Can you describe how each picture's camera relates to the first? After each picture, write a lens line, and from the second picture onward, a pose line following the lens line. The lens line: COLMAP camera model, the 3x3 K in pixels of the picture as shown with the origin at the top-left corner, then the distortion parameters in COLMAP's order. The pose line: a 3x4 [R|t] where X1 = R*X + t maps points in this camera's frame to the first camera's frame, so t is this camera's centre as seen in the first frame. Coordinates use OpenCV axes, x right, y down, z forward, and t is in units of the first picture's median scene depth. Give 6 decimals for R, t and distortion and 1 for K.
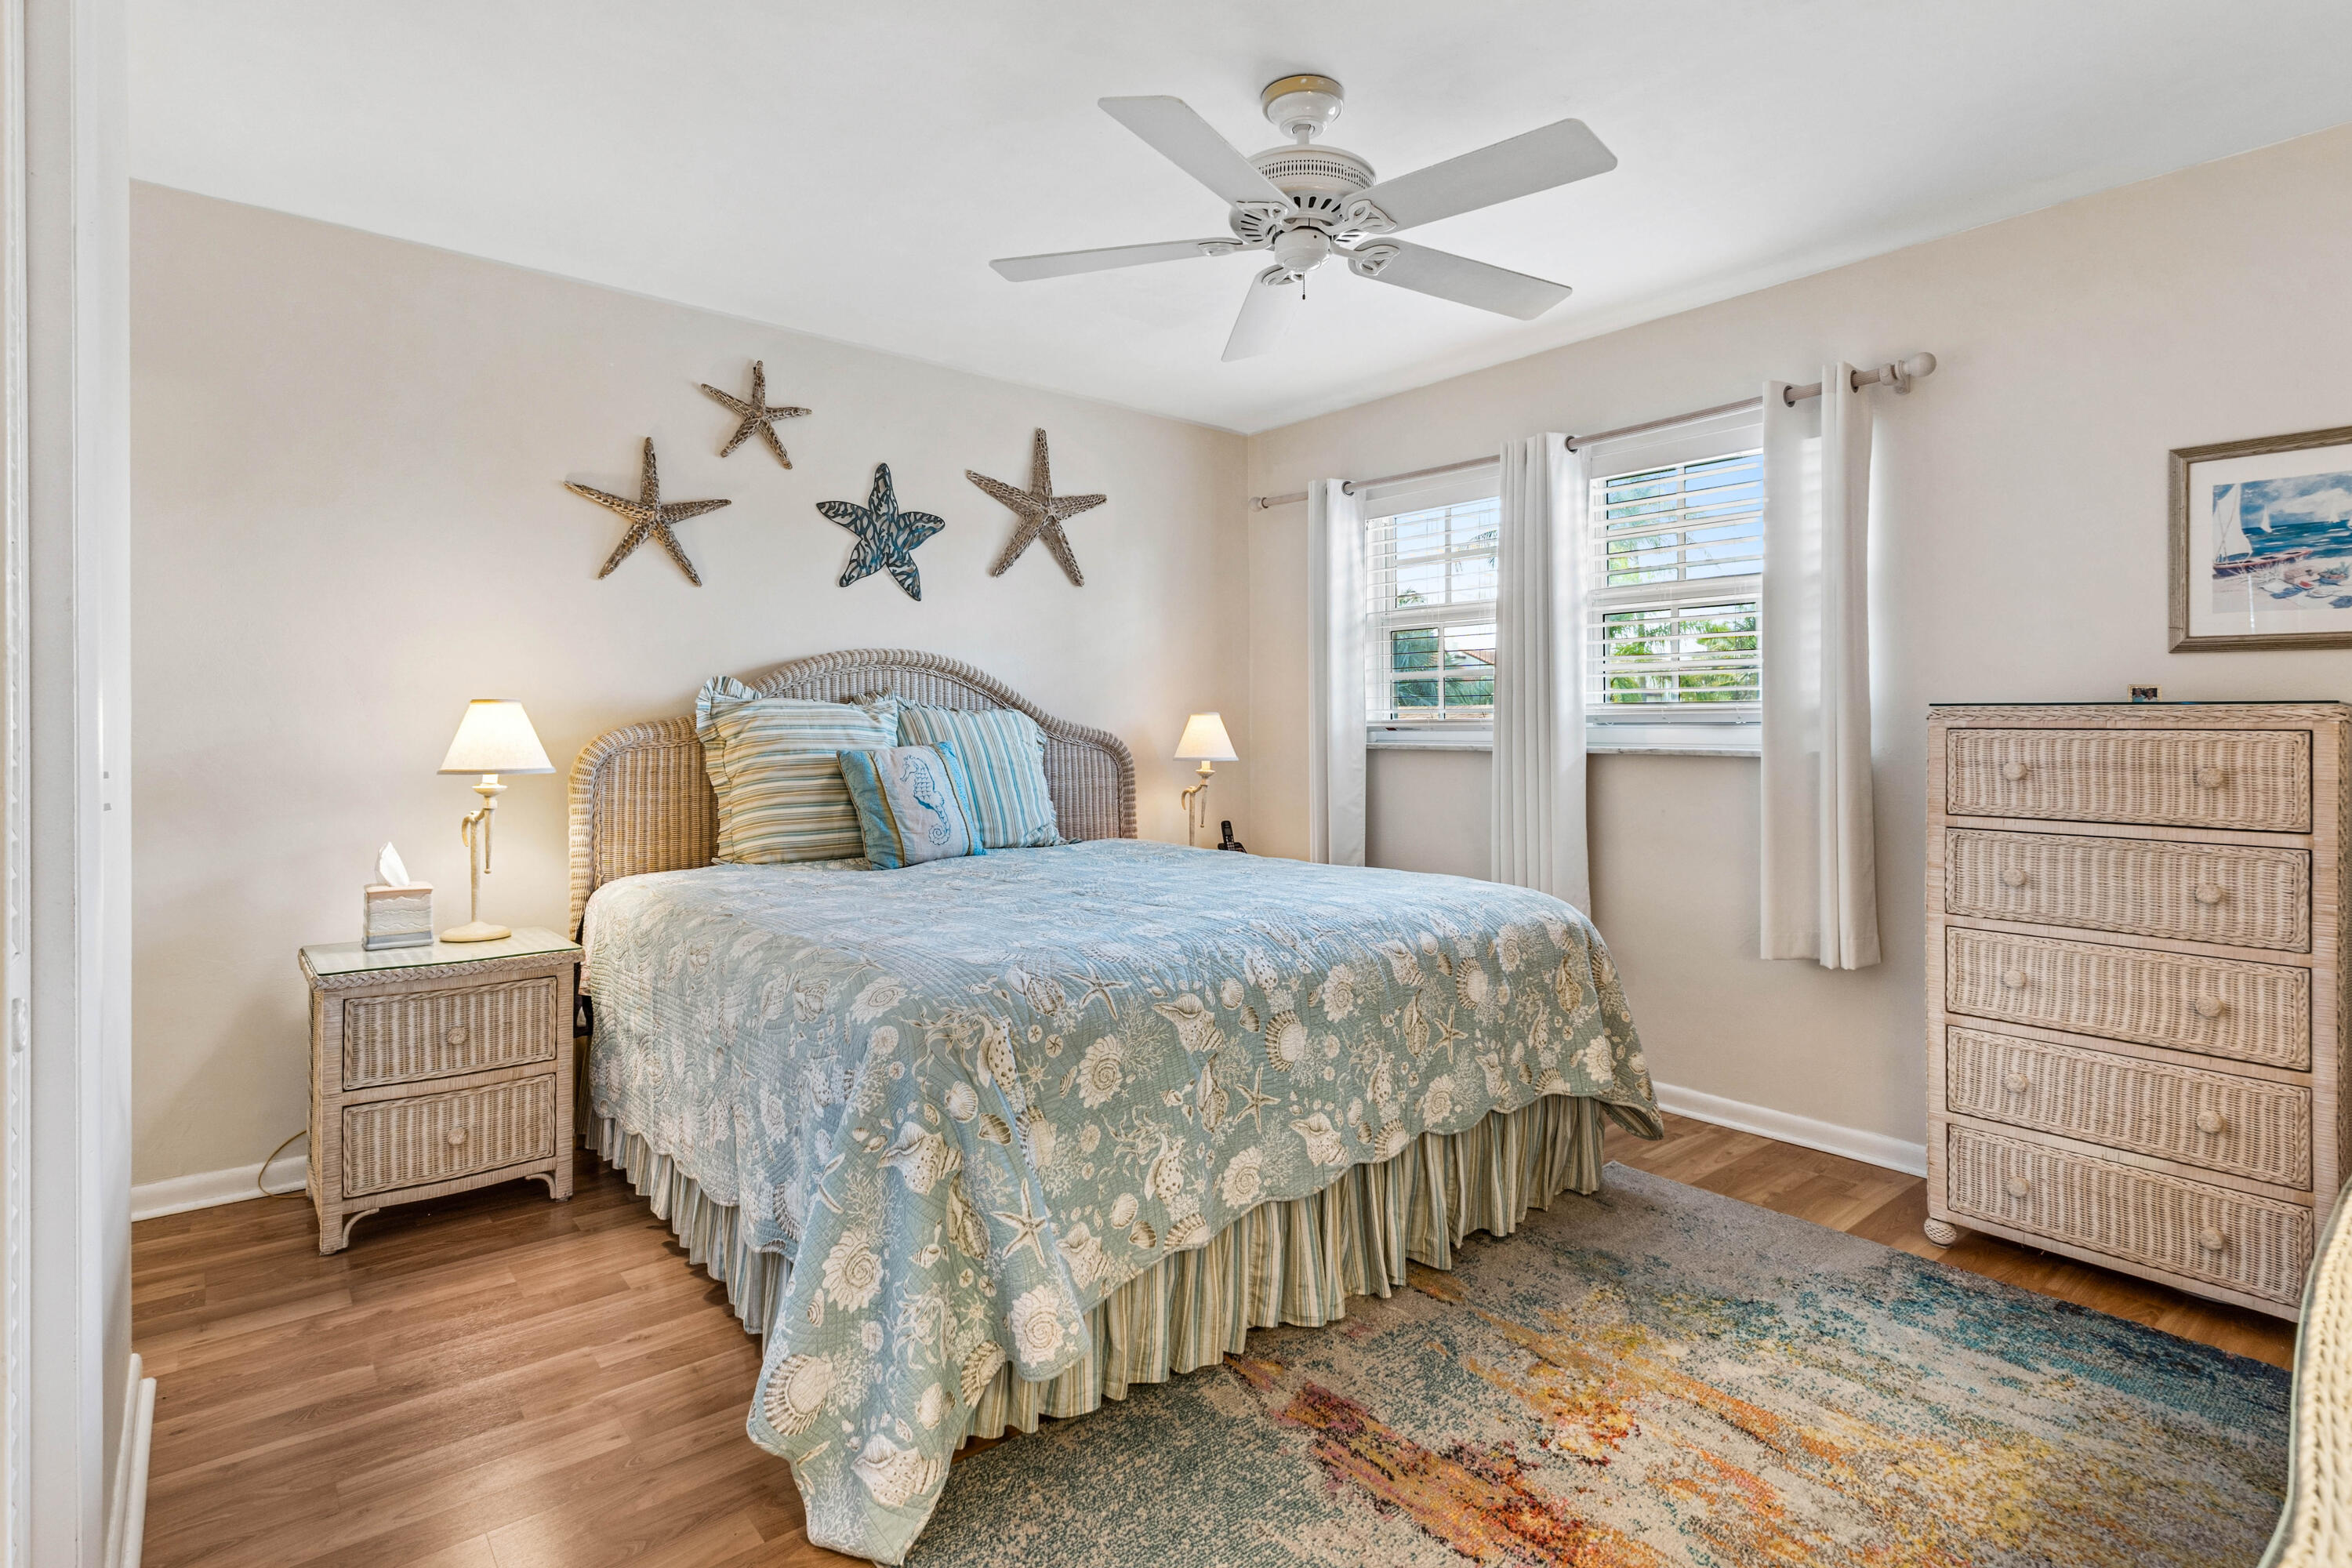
lens RADIAL K [[1194.8, 0, 1196.8], [0, 1194.8, 698.1], [0, 0, 1]] dist [0.004950, -0.000050]
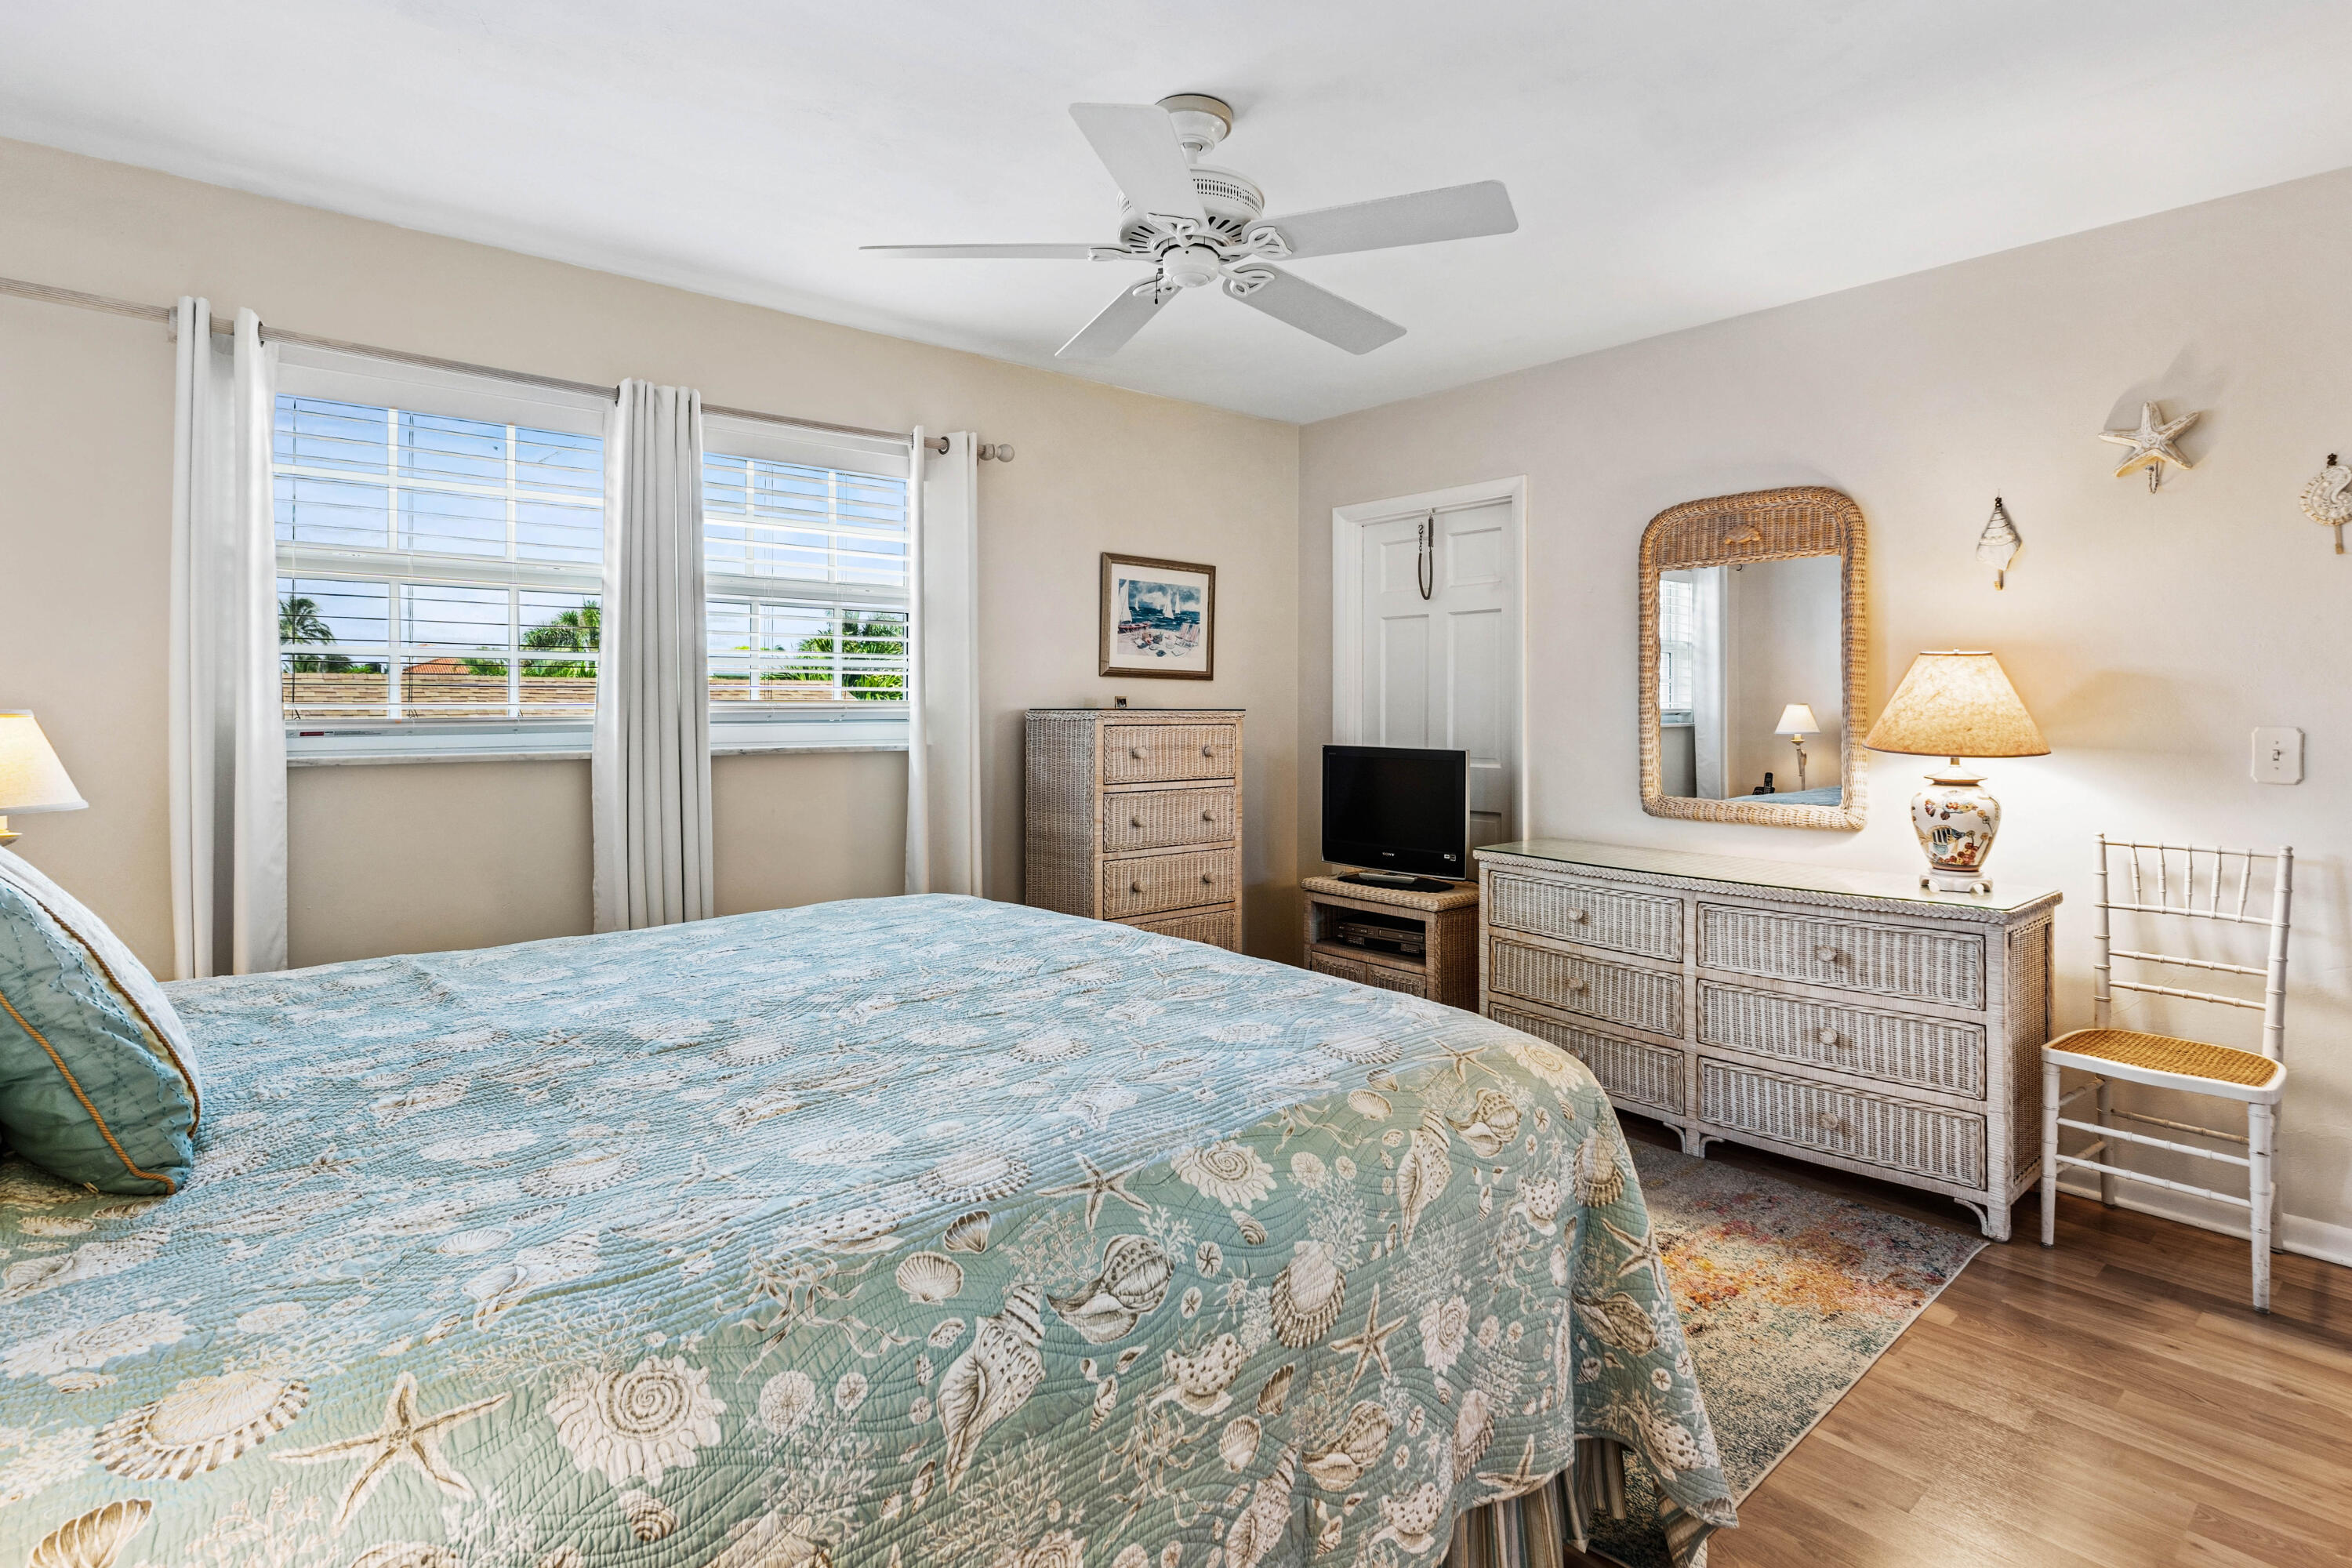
lens RADIAL K [[1194.8, 0, 1196.8], [0, 1194.8, 698.1], [0, 0, 1]] dist [0.004950, -0.000050]
pose [[-0.011133, 0.021307, 0.999711, -0.826178], [-0.014870, 0.999659, -0.021472, 0.024477], [-0.999827, -0.015105, -0.010812, 0.913754]]
